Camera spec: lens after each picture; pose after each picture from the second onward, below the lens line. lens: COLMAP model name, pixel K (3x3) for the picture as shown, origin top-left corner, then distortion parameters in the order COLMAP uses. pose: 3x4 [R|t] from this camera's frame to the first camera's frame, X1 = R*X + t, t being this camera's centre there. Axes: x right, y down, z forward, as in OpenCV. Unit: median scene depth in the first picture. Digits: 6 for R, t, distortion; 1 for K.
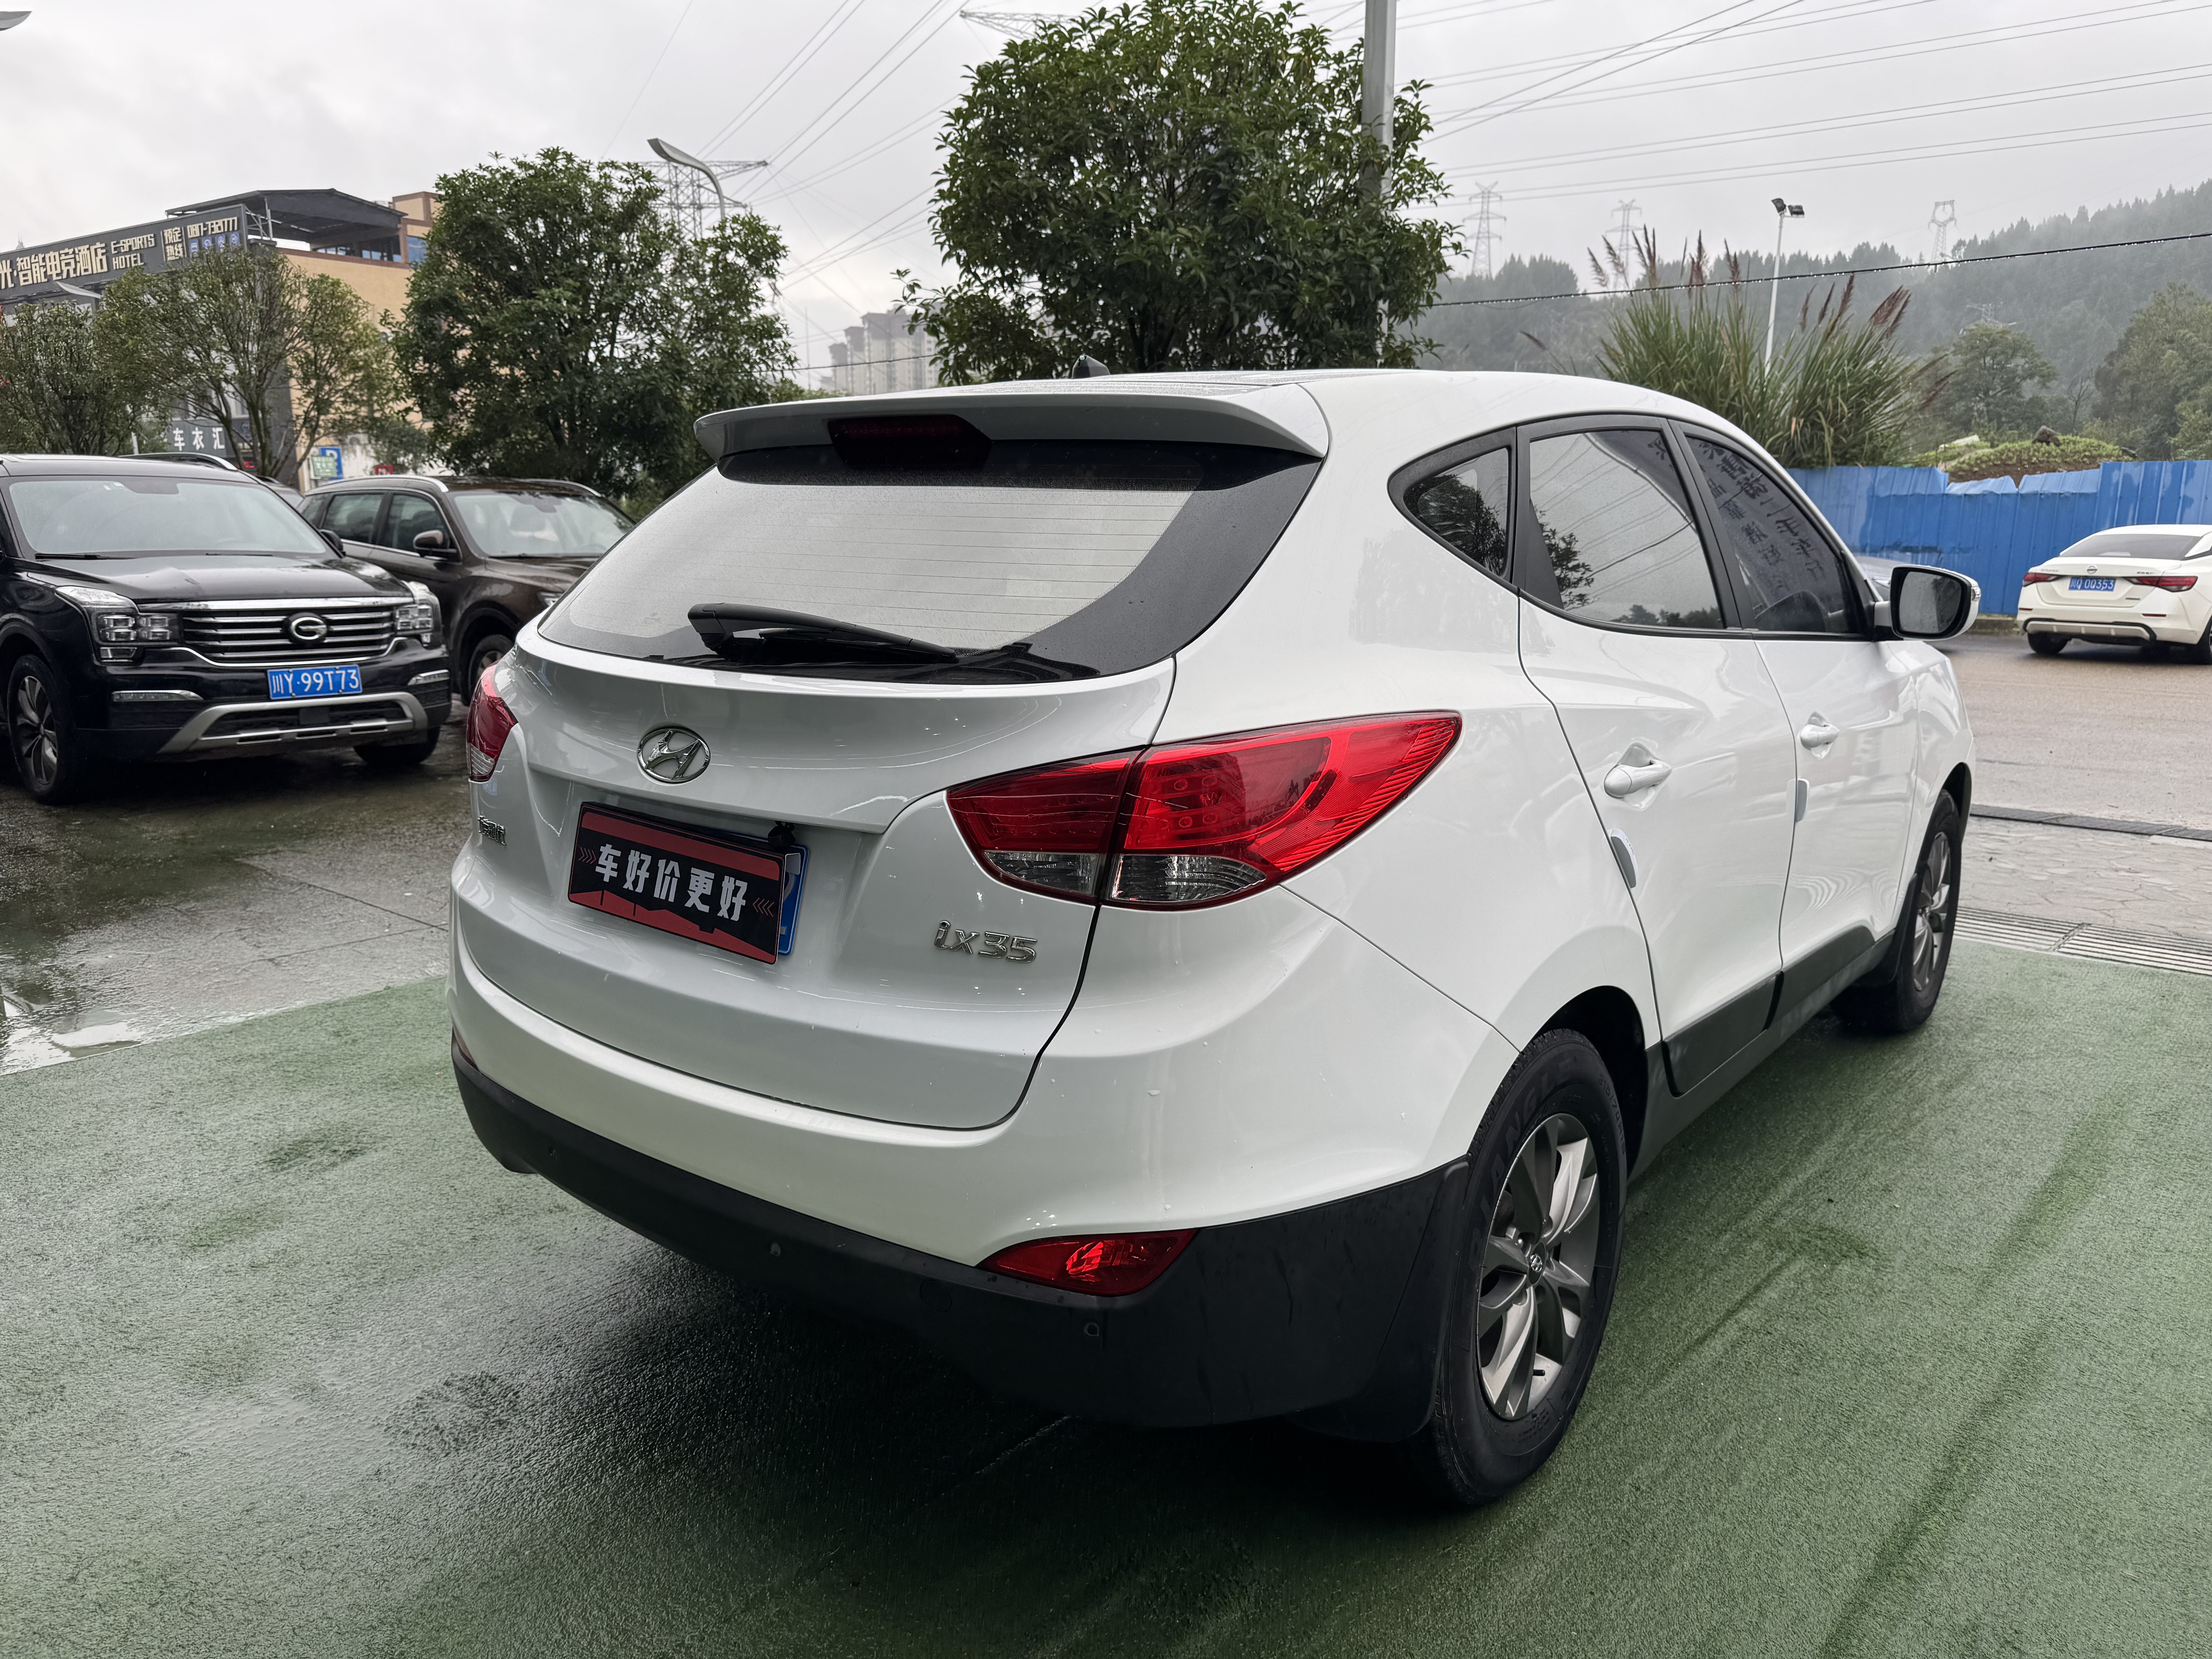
lens RADIAL K [[1589.5, 0, 1106.8], [0, 1589.5, 838.8], [0, 0, 1]] dist [0.034597, -0.021091]
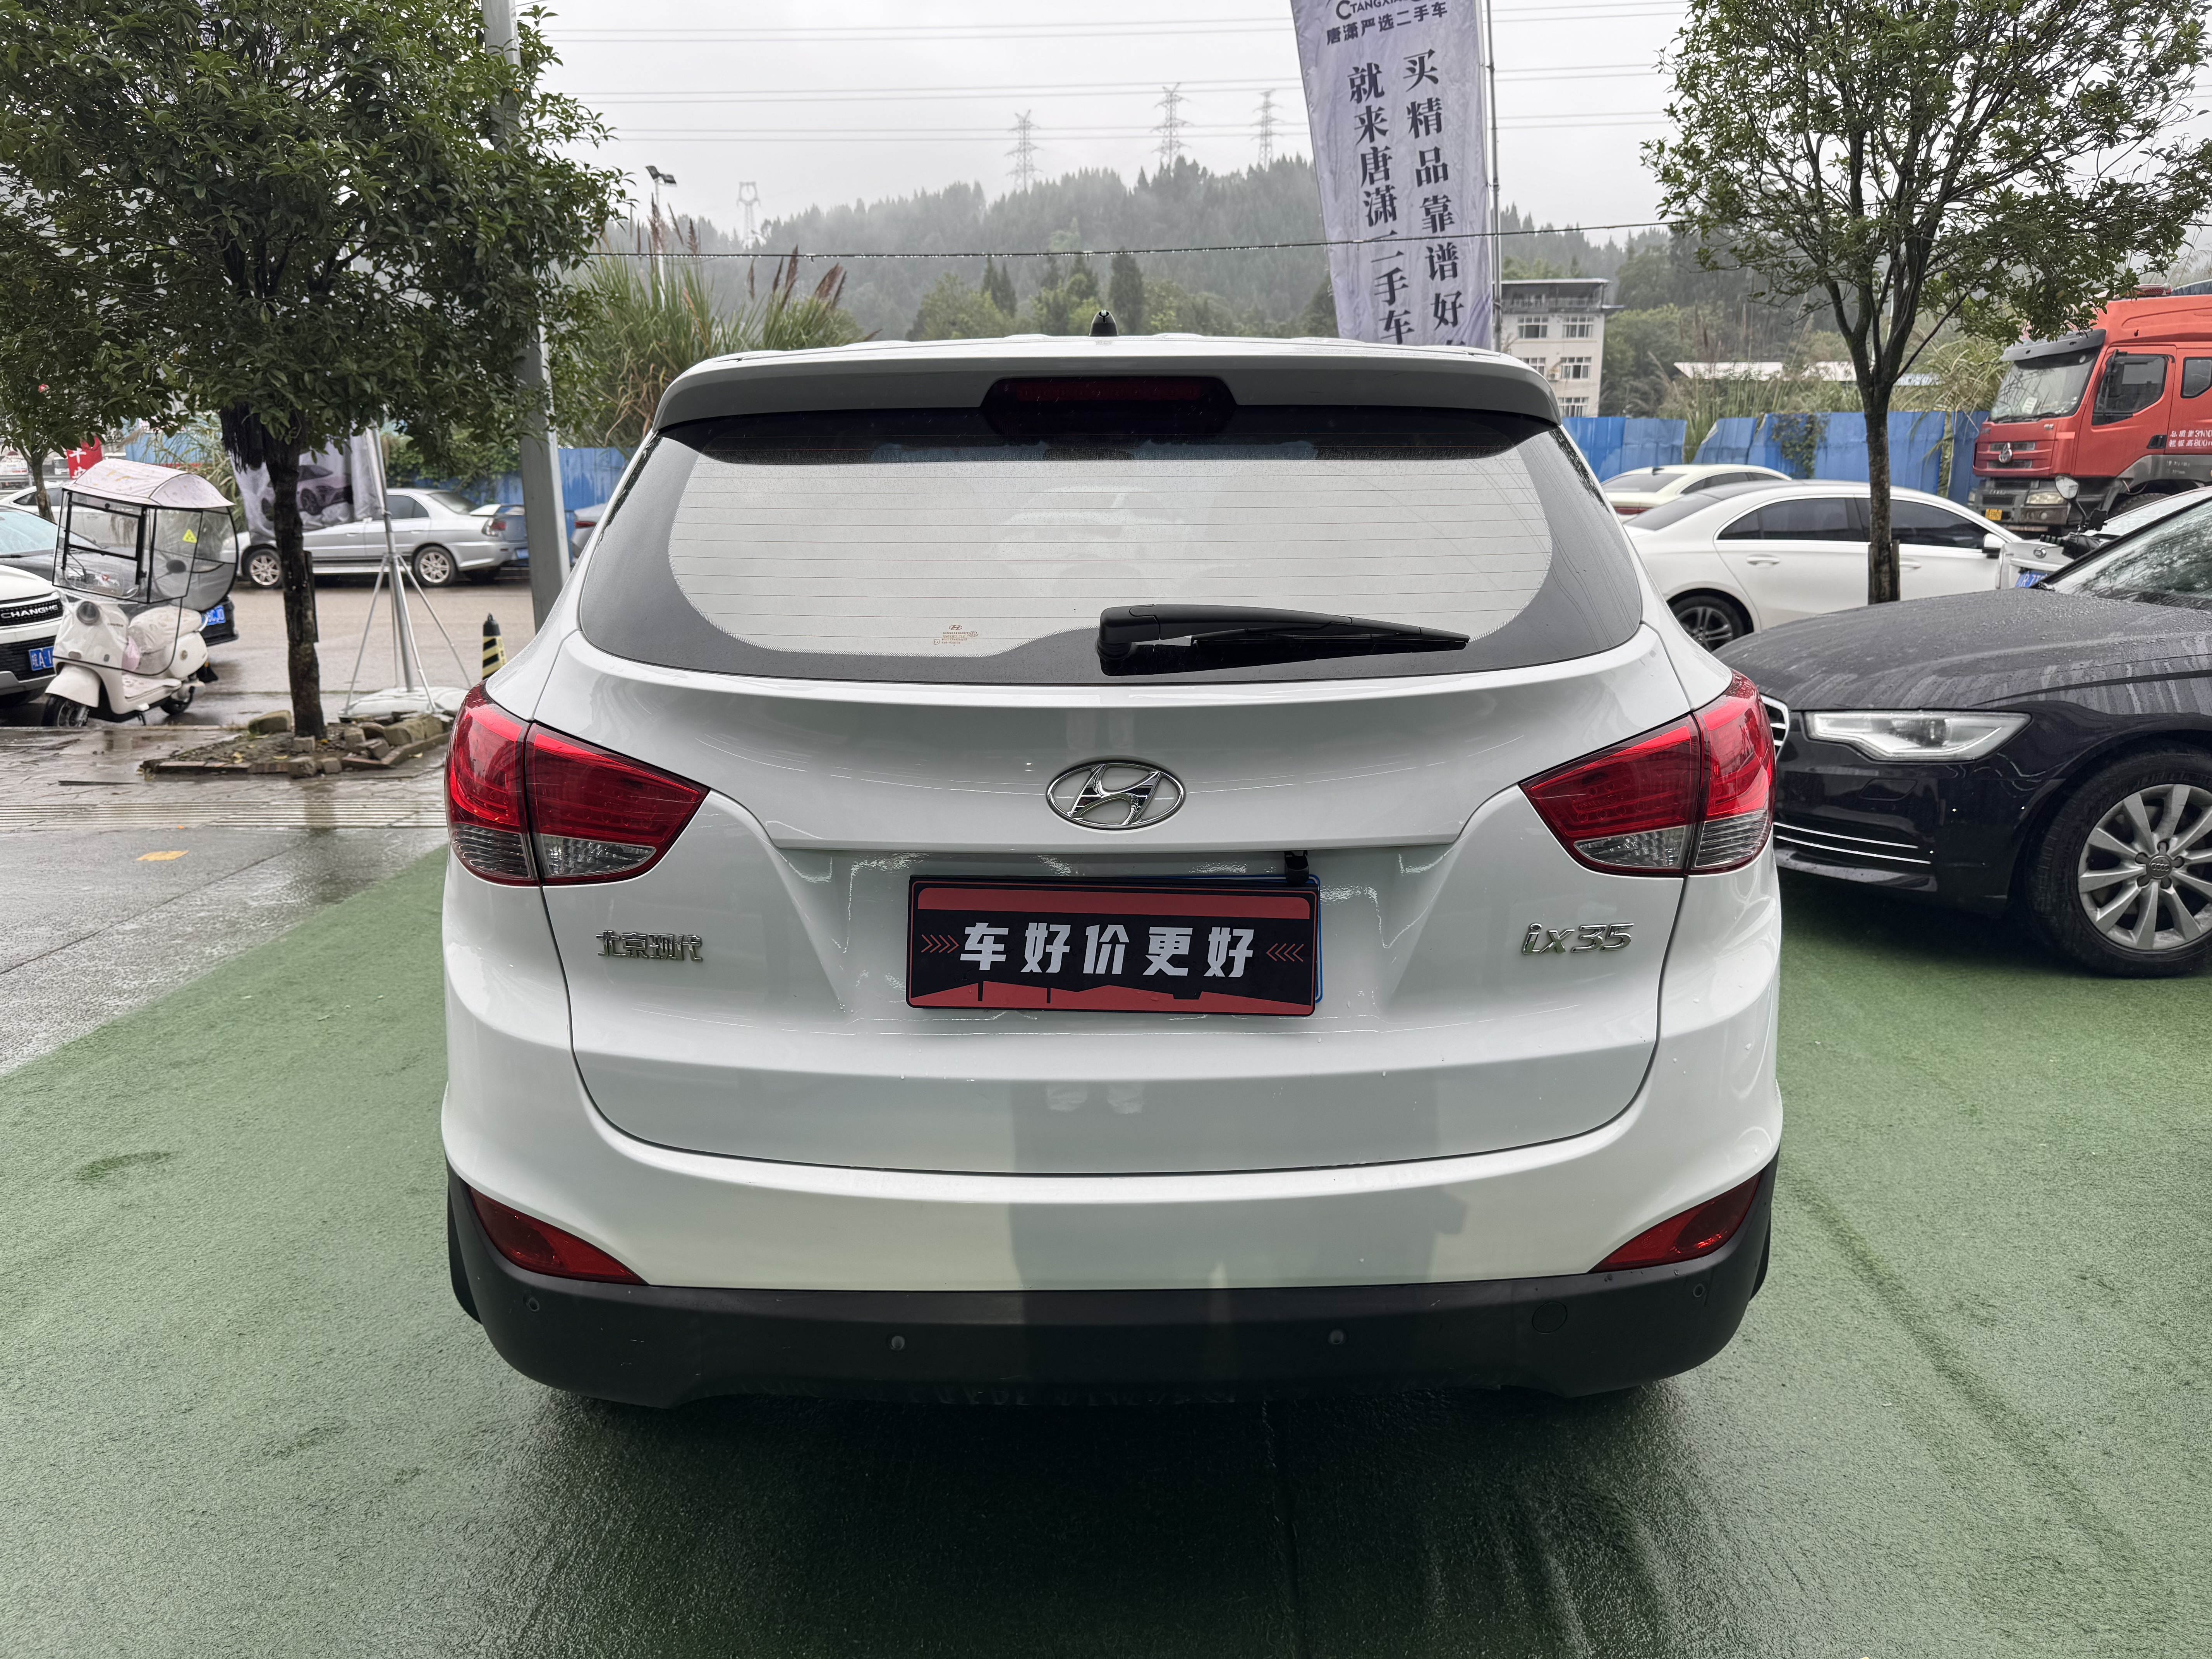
lens RADIAL K [[1589.5, 0, 1092.2], [0, 1589.5, 837.8], [0, 0, 1]] dist [0.034597, -0.021091]
pose [[0.788001, -0.153022, 0.596355, -0.750838], [0.138911, 0.987833, 0.069921, -0.087447], [-0.599799, 0.027742, 0.799670, 0.349694]]
